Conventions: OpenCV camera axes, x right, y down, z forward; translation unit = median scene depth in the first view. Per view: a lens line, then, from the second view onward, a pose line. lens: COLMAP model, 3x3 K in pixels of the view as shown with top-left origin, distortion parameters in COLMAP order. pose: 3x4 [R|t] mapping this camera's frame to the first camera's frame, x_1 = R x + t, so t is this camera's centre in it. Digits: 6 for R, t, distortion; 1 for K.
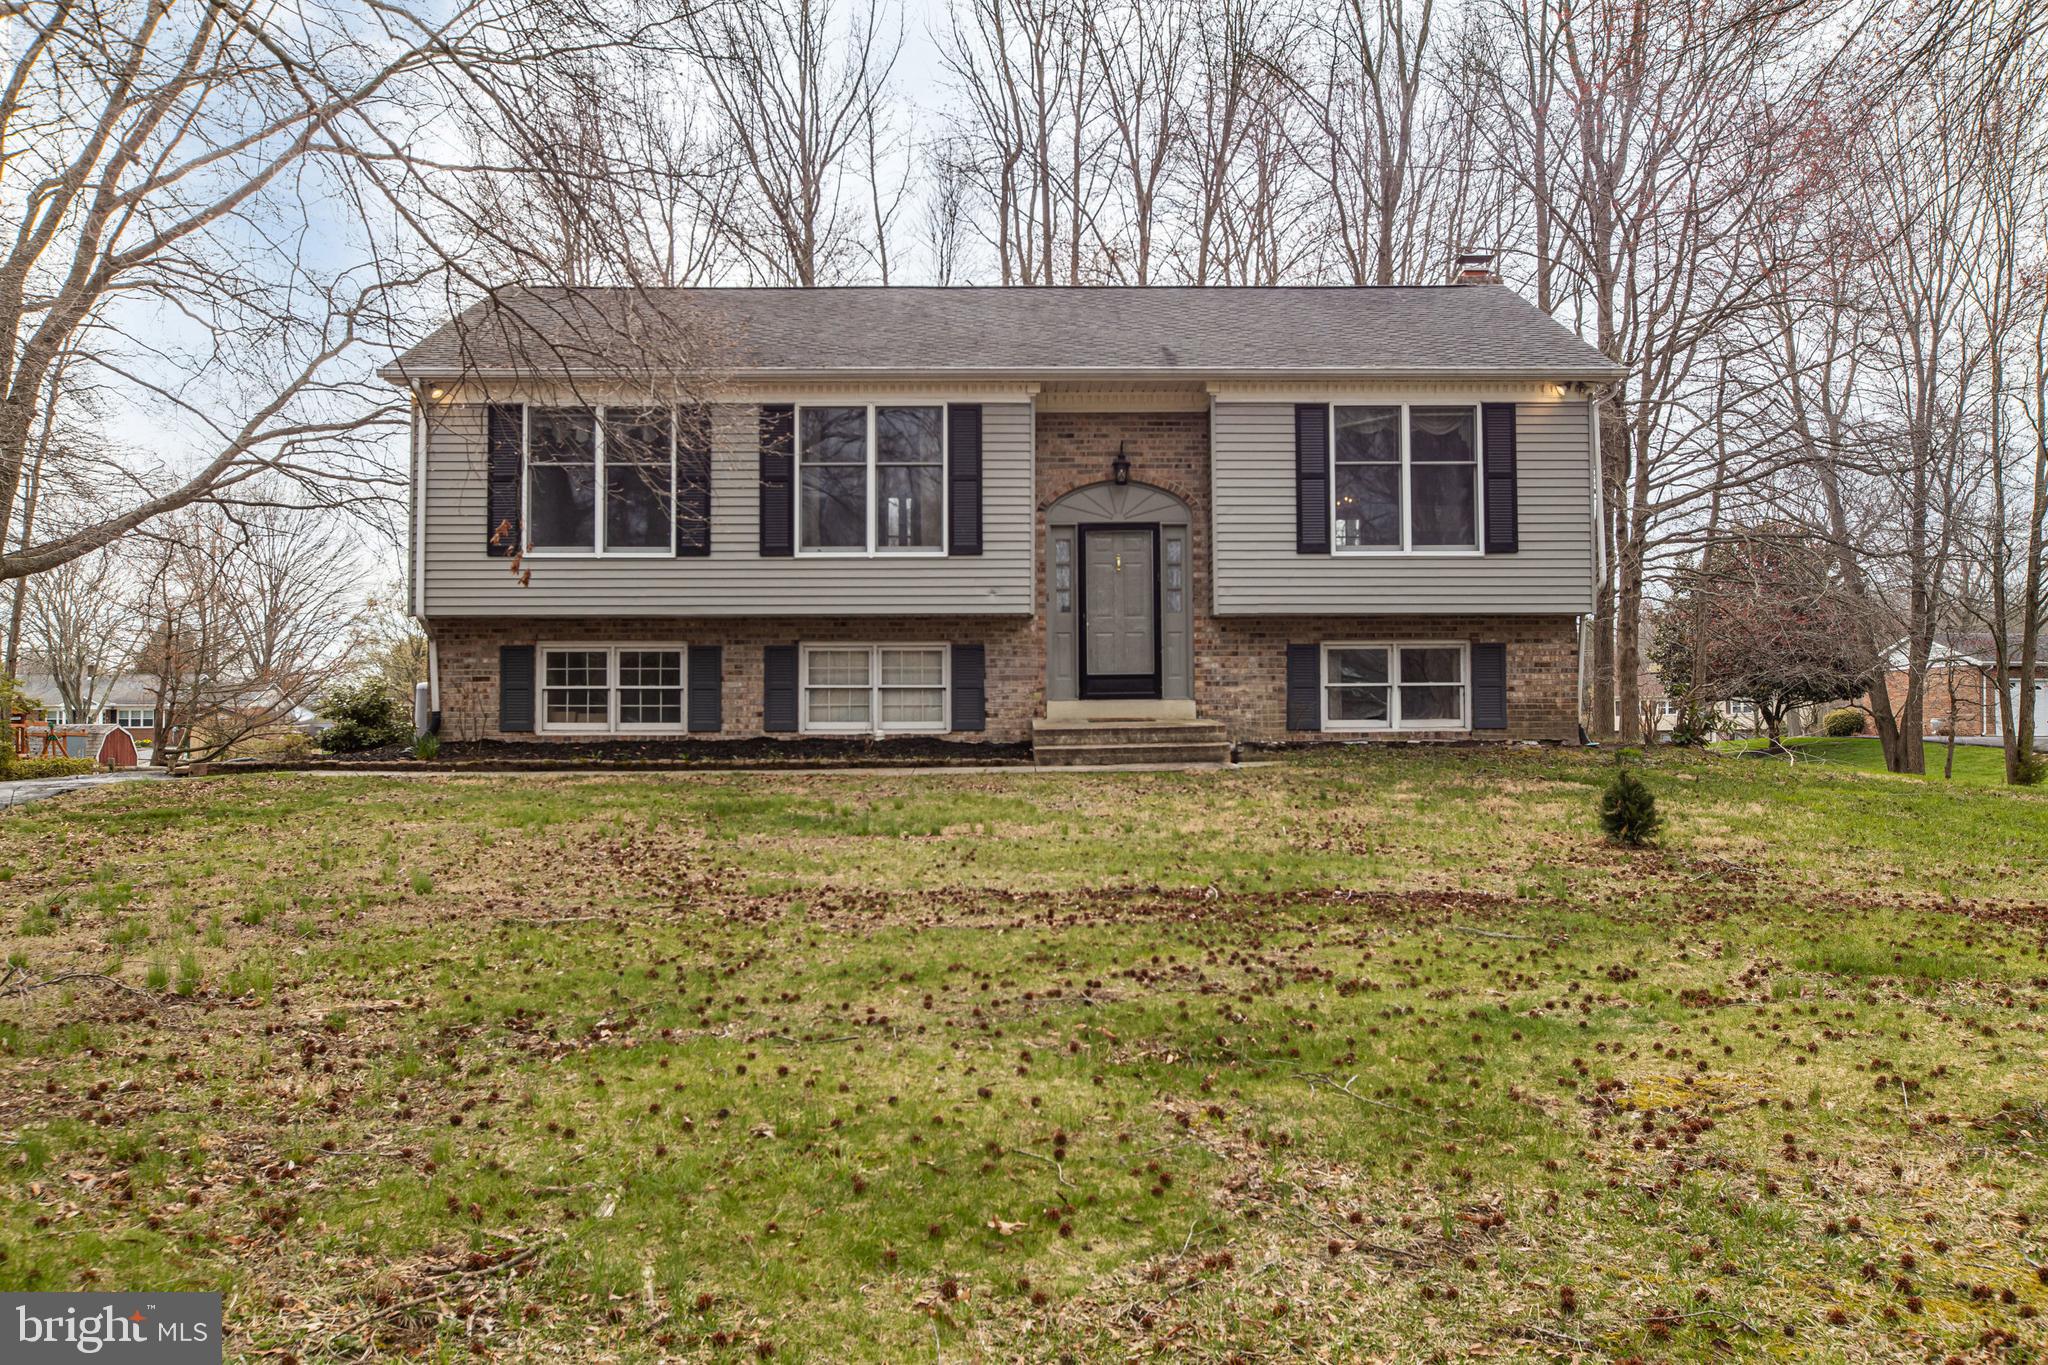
lens RADIAL K [[1983.2, 0, 1024.0], [0, 1983.2, 682.5], [0, 0, 1]] dist [-0.003284, -0.001599]
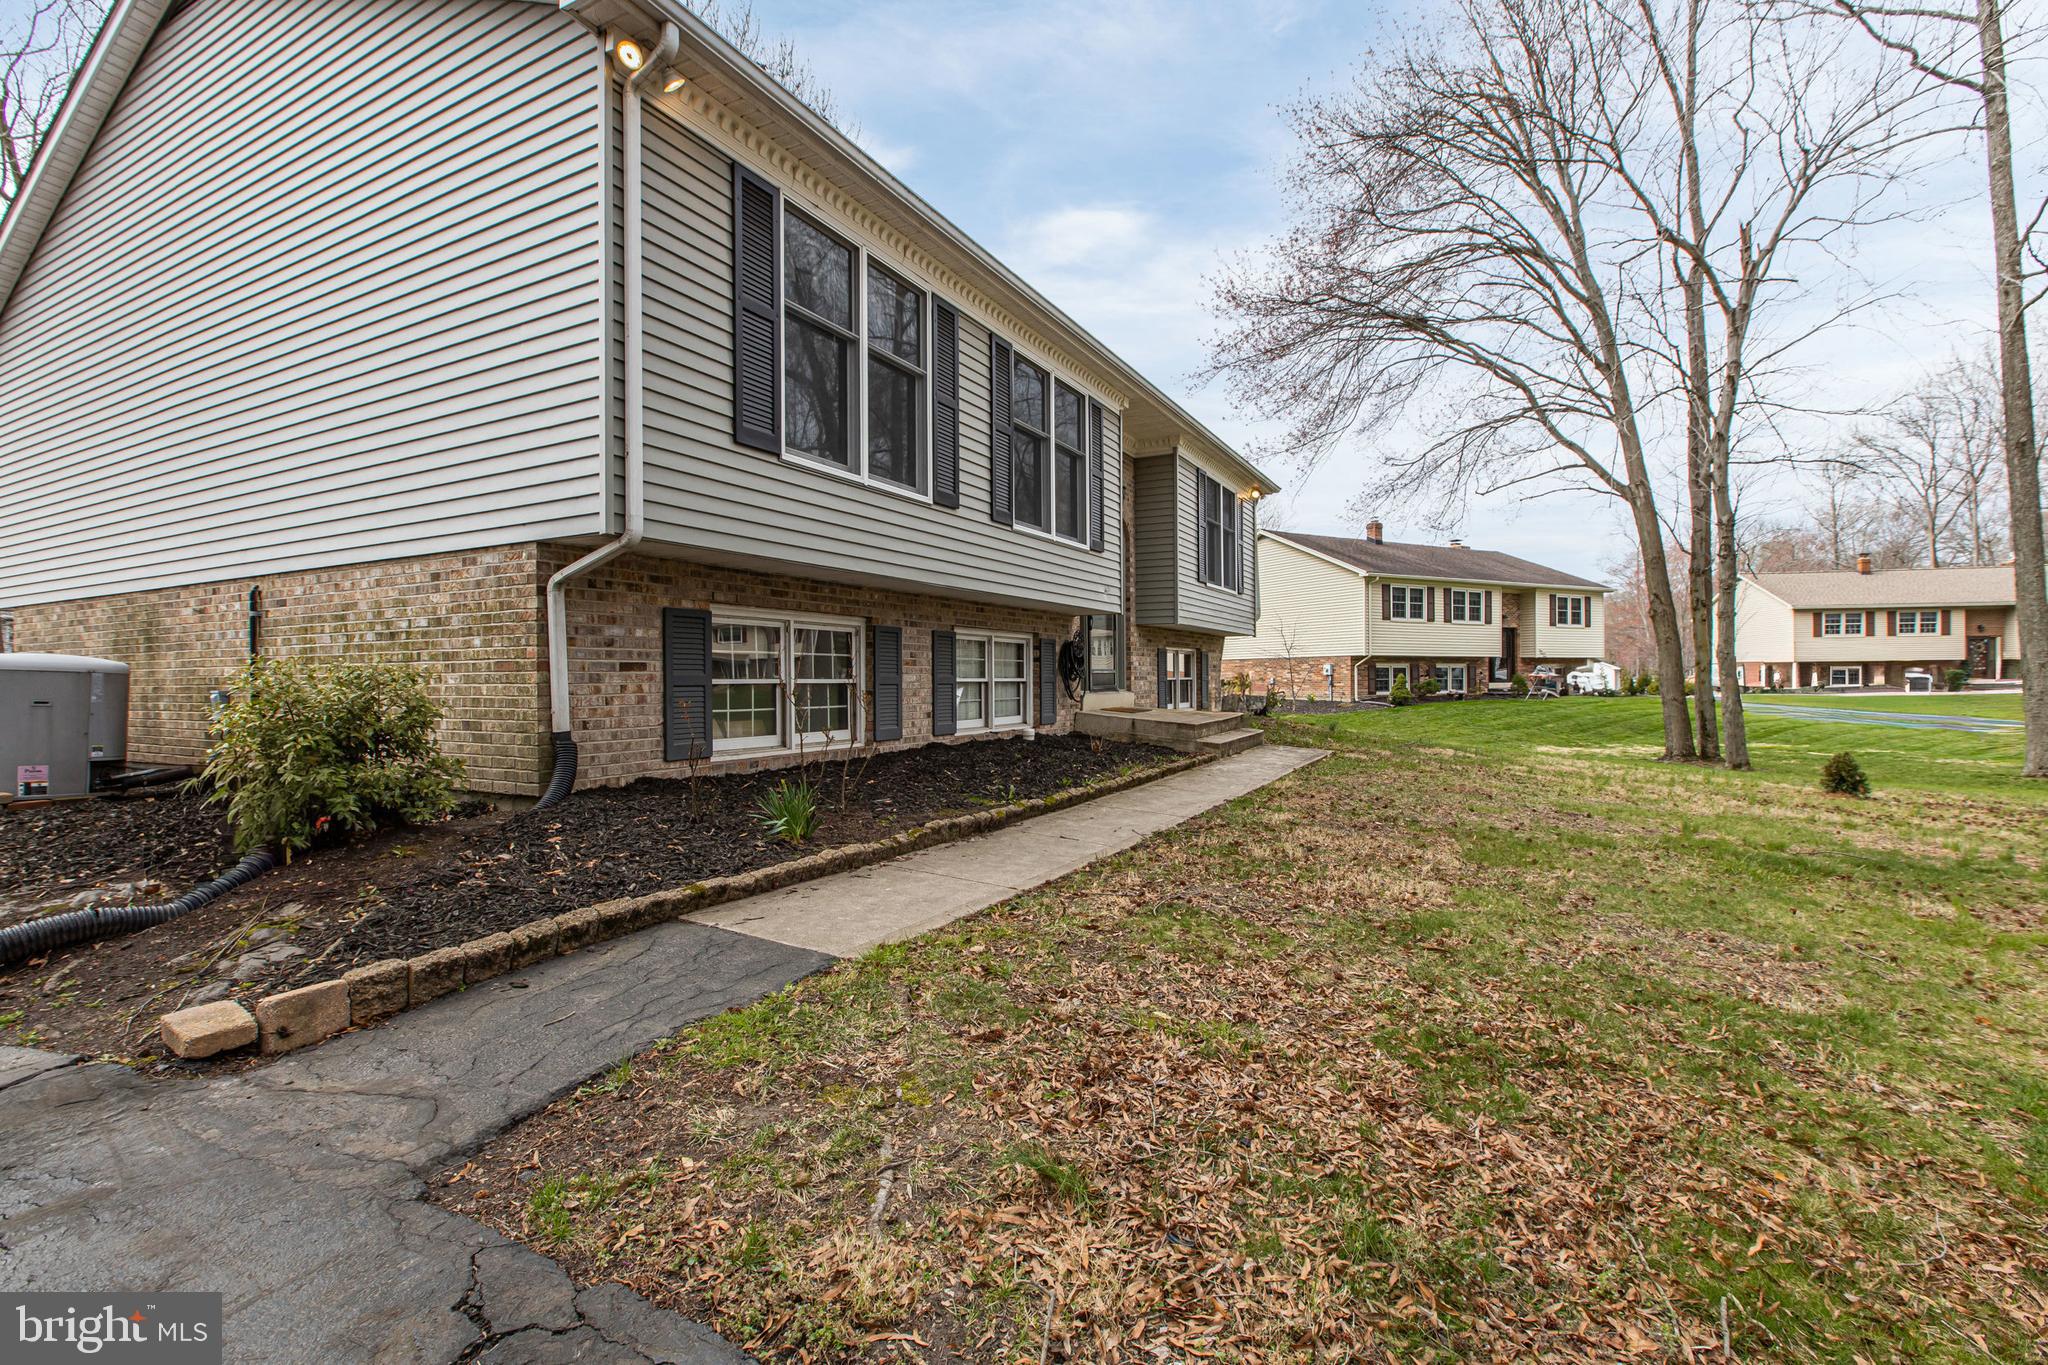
lens RADIAL K [[907.8, 0, 1024.0], [0, 907.8, 682.5], [0, 0, 1]] dist [-0.004881, 0.000405]
pose [[0.473632, -0.002918, 0.880718, -0.439983], [-0.023988, 0.999581, 0.016212, -0.003963], [-0.880396, -0.028805, 0.473364, 0.790756]]
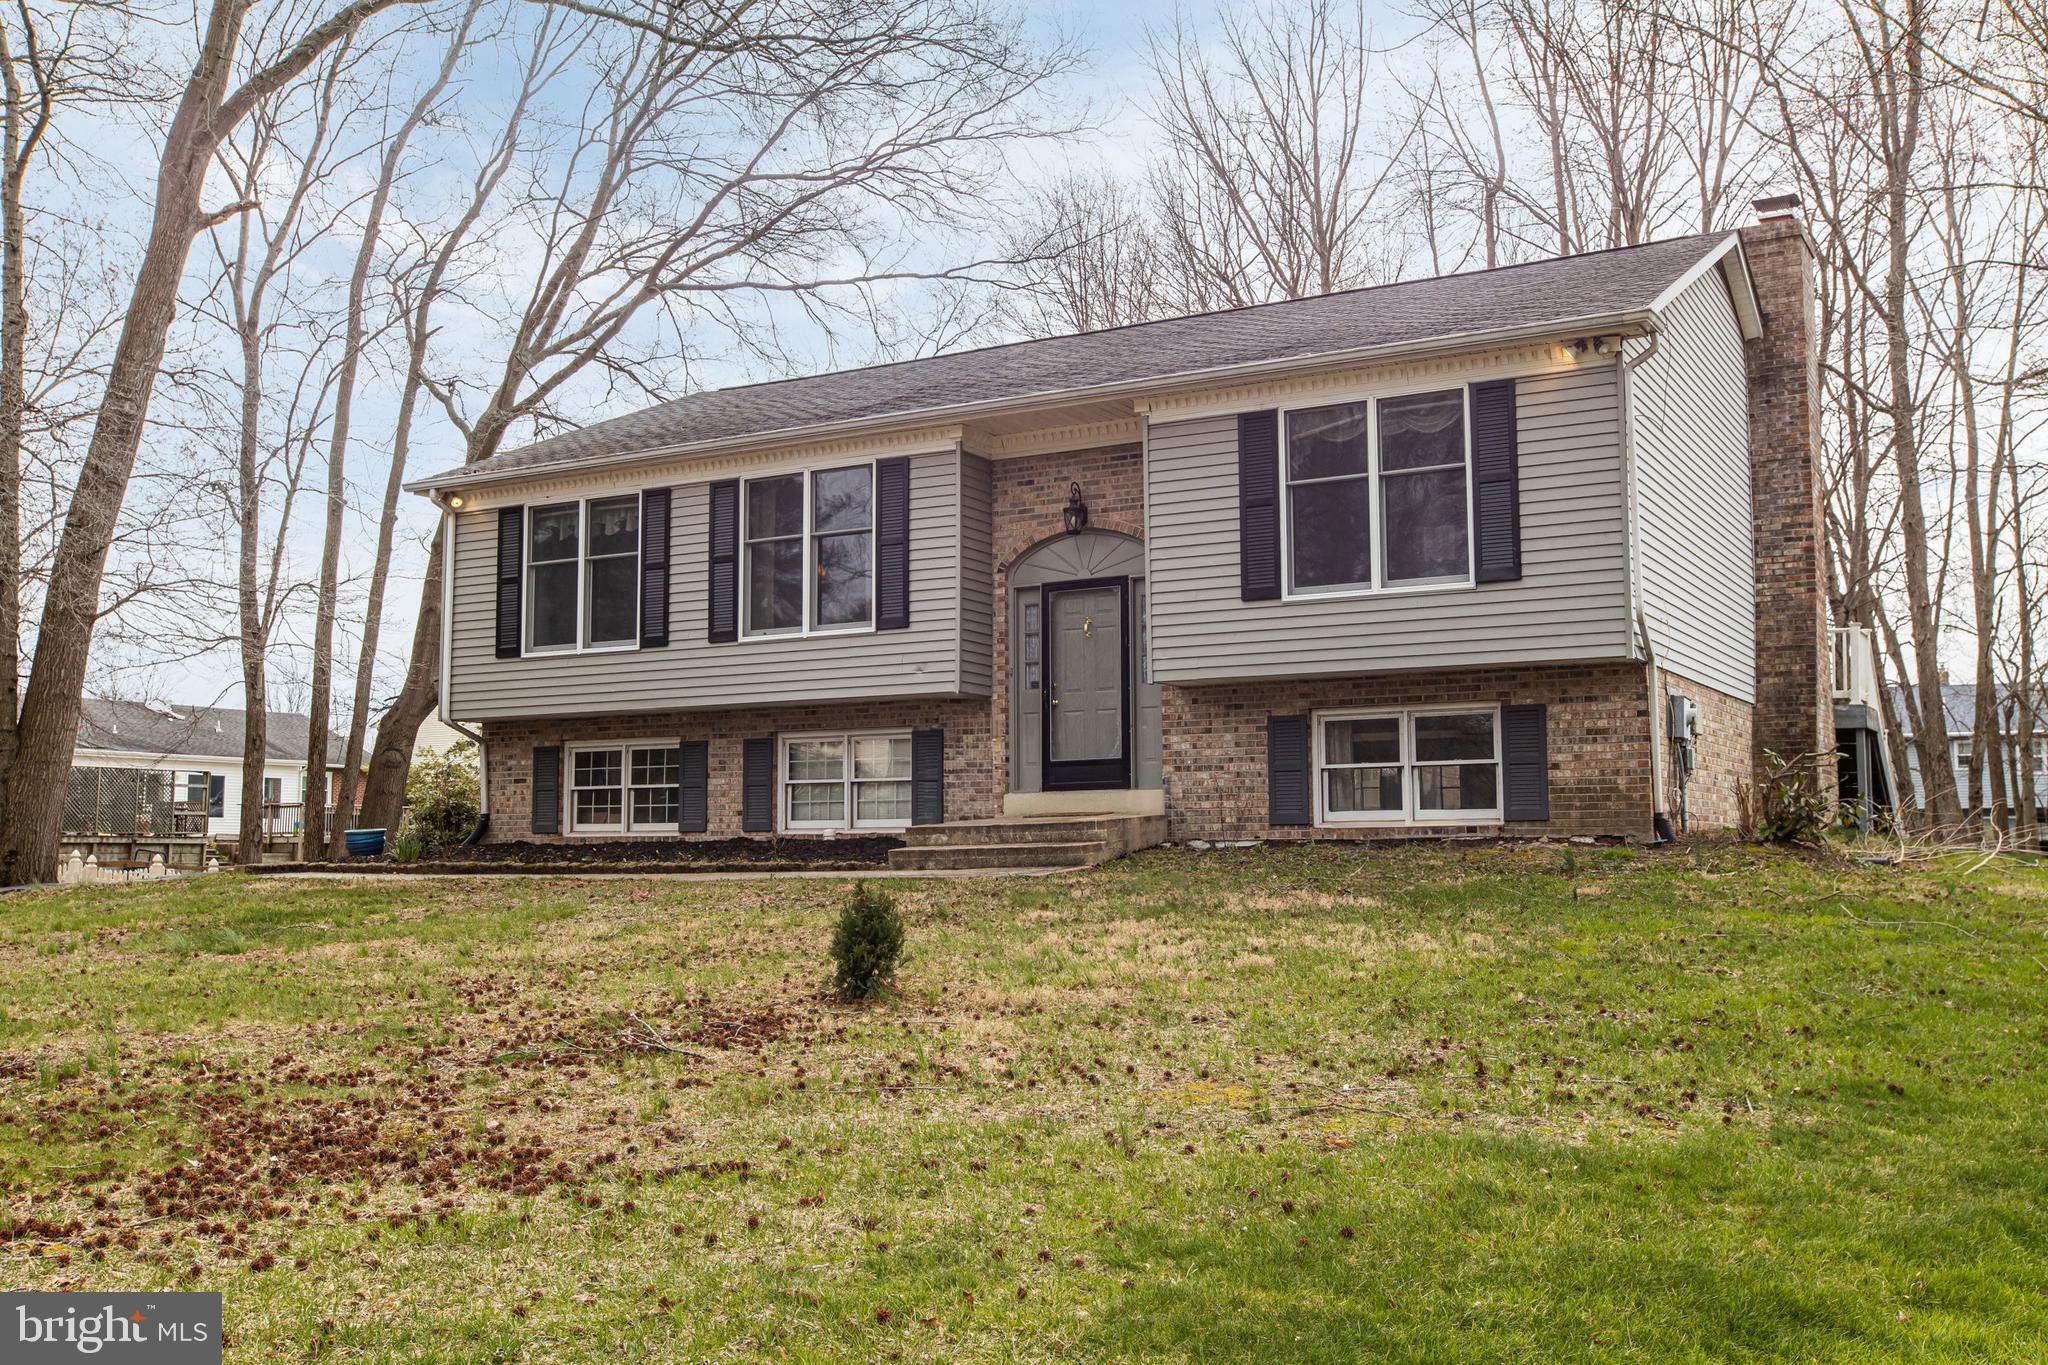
lens RADIAL K [[1857.0, 0, 1024.0], [0, 1857.0, 682.5], [0, 0, 1]] dist [-0.016005, 0.000295]
pose [[0.867256, -0.046379, -0.495698, 0.417034], [0.020508, 0.998134, -0.057508, 0.007743], [0.497440, 0.039708, 0.866589, 0.308722]]
